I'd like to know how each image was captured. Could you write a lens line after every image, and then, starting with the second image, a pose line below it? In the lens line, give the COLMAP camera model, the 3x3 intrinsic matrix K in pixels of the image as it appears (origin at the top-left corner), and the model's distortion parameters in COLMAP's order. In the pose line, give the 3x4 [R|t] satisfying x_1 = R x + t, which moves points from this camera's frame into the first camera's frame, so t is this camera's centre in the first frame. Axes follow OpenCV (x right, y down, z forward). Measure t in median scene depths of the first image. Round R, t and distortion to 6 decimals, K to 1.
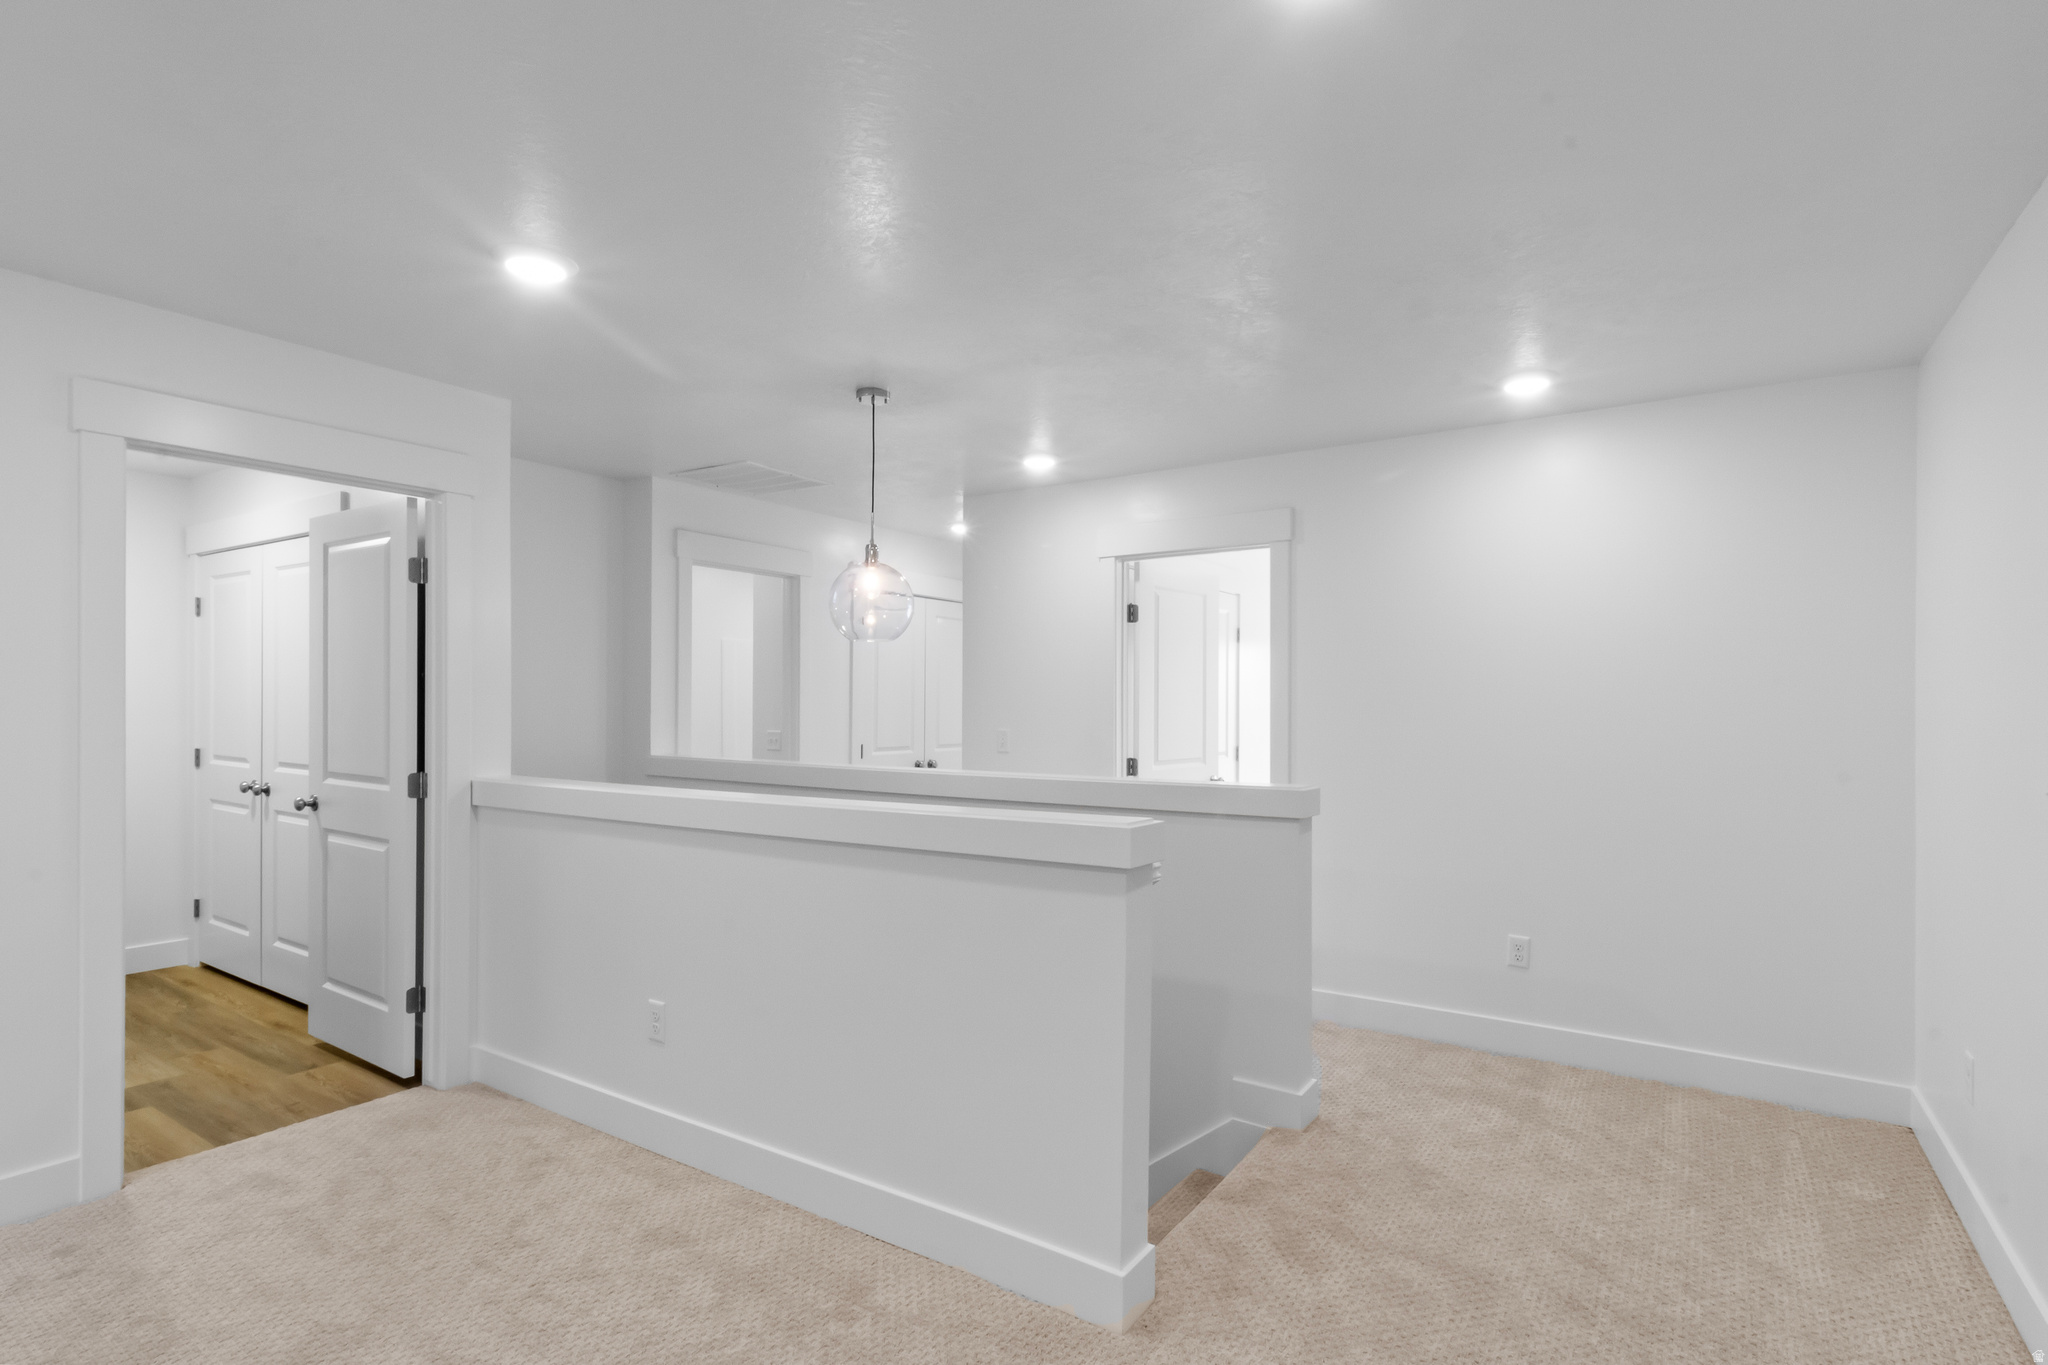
lens RADIAL K [[989.4, 0, 1027.7], [0, 989.4, 697.8], [0, 0, 1]] dist [0.001551, 0.000374]
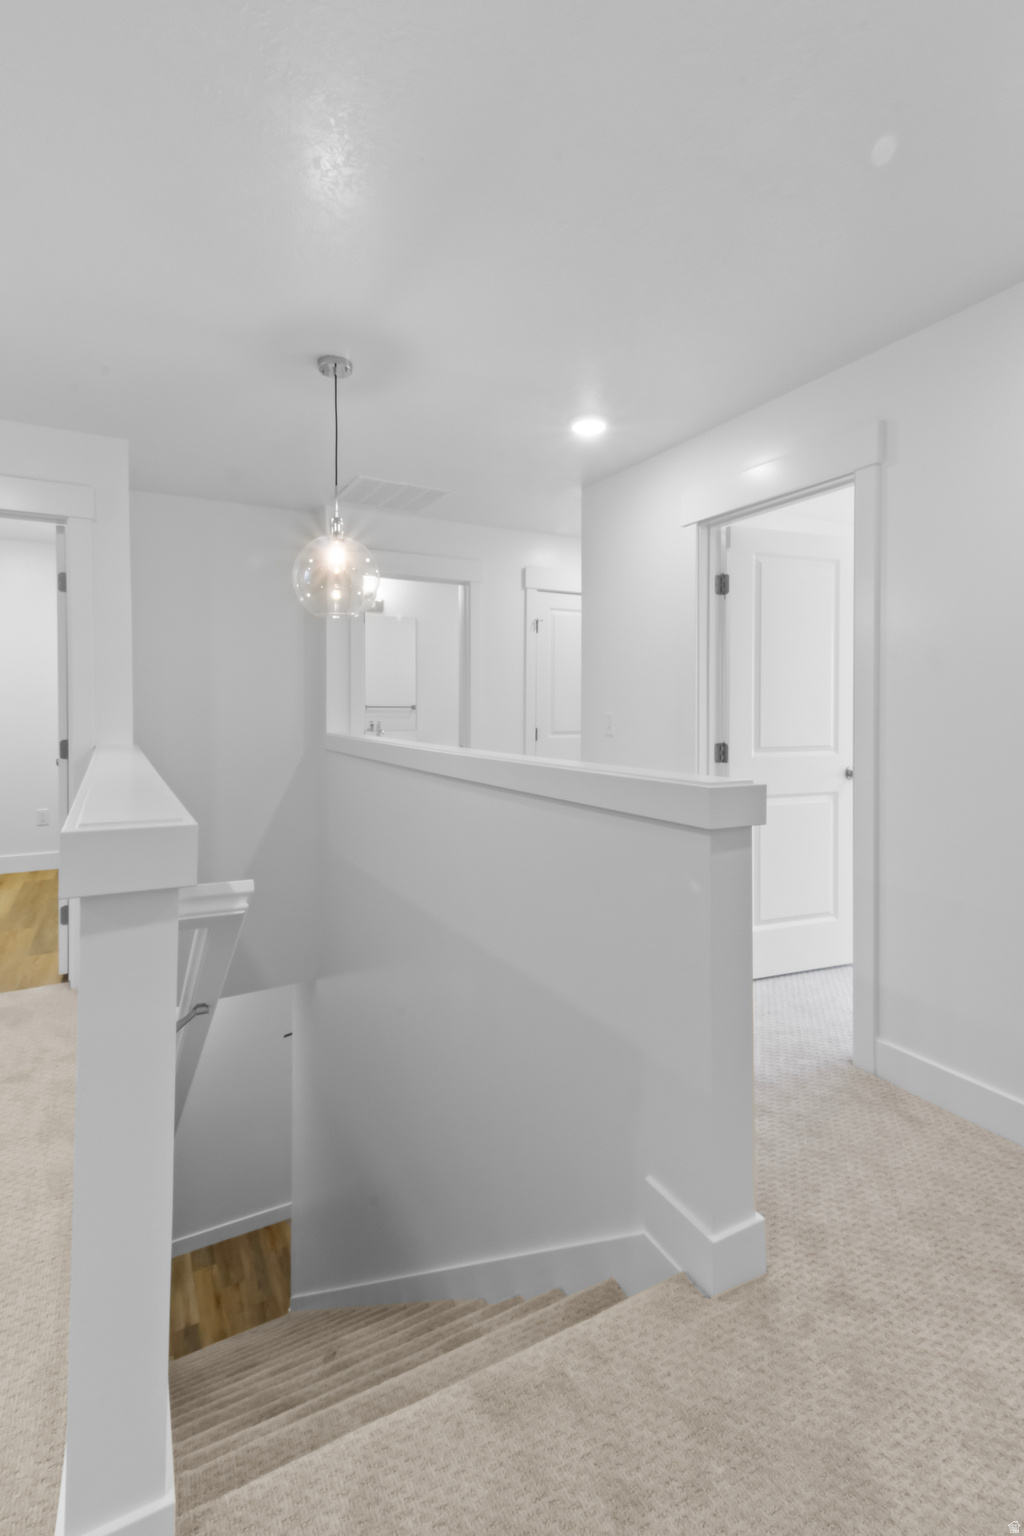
lens RADIAL K [[724.1, 0, 512.7], [0, 724.1, 718.8], [0, 0, 1]] dist [-0.048897, 0.026860]
pose [[0.879645, -0.000670, -0.475631, 0.280618], [0.005347, 0.999950, 0.008480, 0.032872], [0.475601, -0.010003, 0.879604, 0.380711]]
